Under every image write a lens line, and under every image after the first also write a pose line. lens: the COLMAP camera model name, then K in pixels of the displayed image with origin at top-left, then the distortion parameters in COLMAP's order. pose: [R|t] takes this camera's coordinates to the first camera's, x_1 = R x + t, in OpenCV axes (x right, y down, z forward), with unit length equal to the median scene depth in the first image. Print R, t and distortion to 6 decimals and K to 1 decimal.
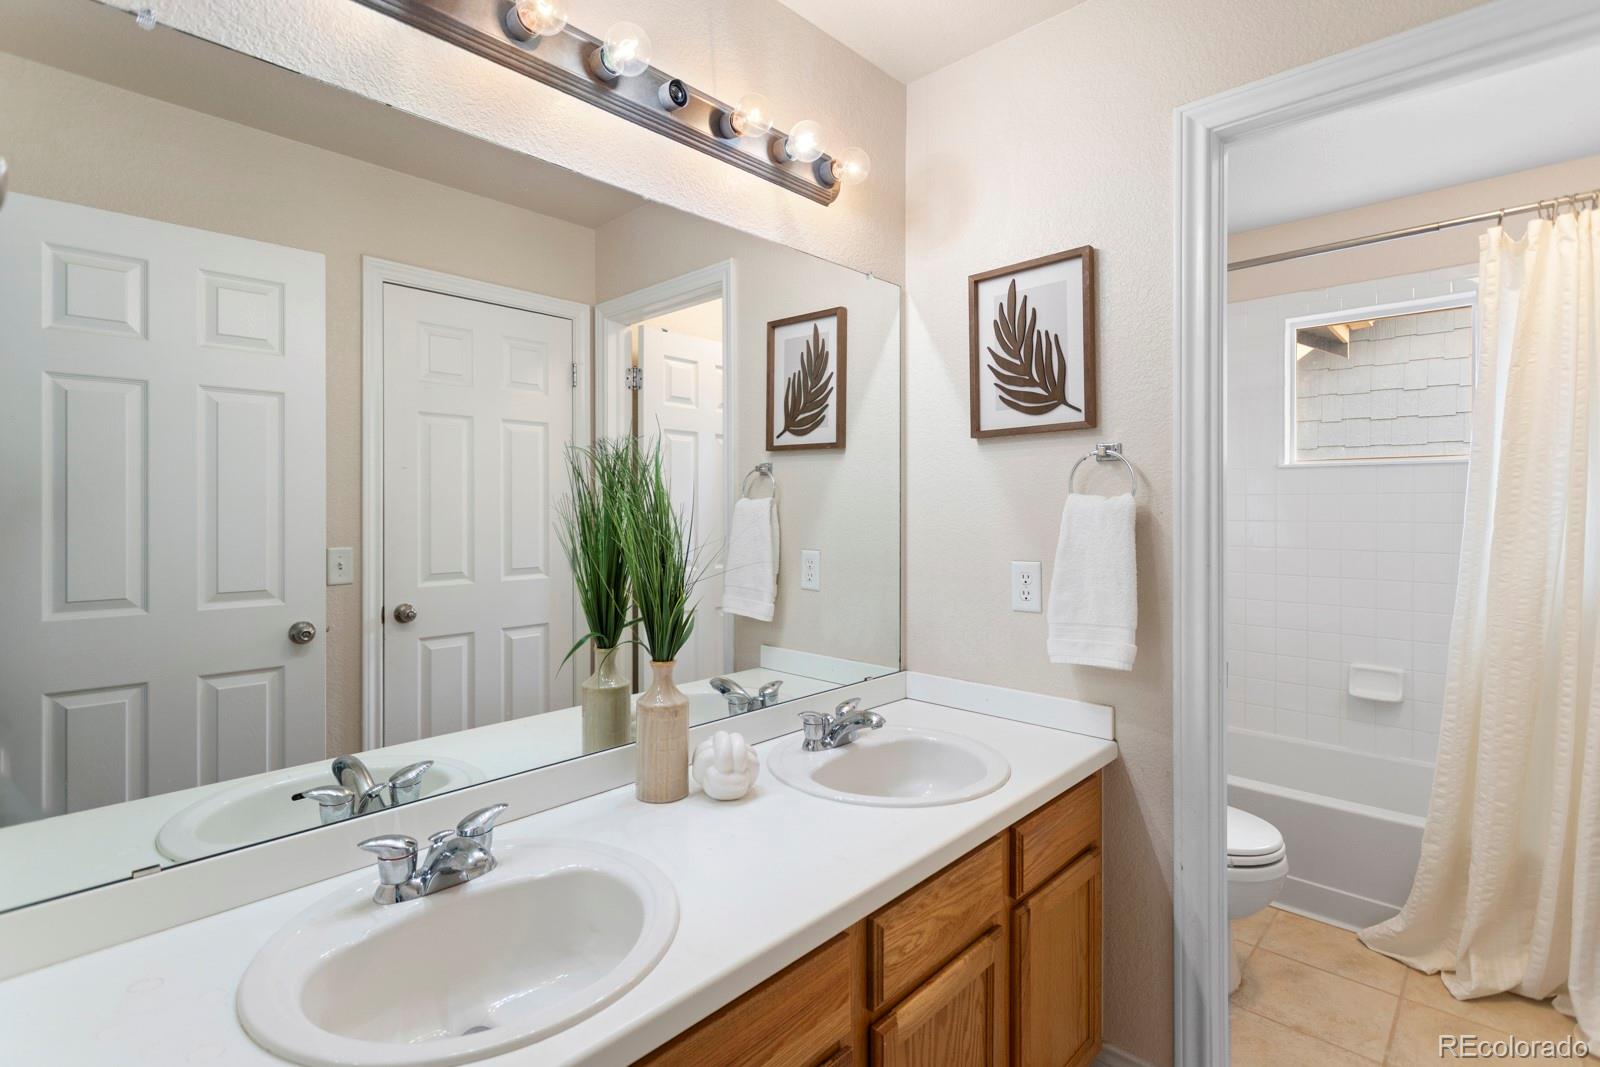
lens RADIAL K [[768.1, 0, 805.4], [0, 768.1, 510.3], [0, 0, 1]] dist [0.001982, 0.000404]
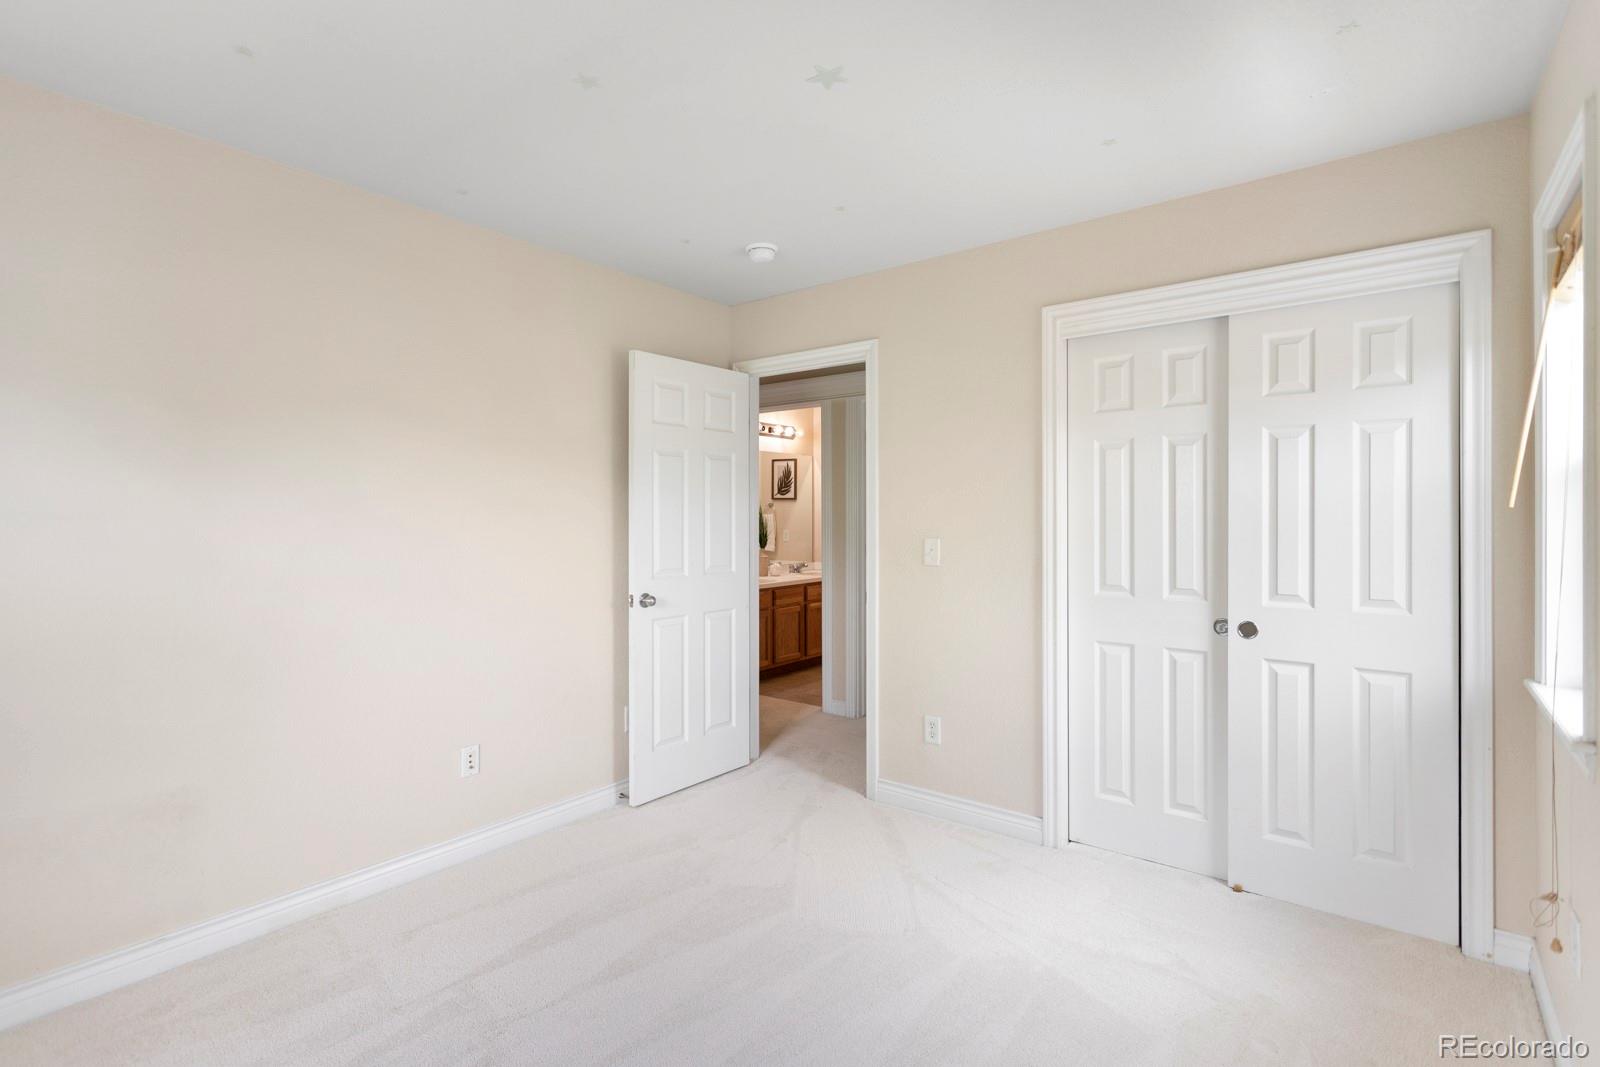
lens RADIAL K [[768.1, 0, 805.4], [0, 768.1, 510.3], [0, 0, 1]] dist [0.001982, 0.000404]
pose [[0.995461, -0.001740, 0.095152, -0.228439], [0.002688, 0.999948, -0.009830, 0.000097], [-0.095130, 0.010041, 0.995414, -2.340955]]
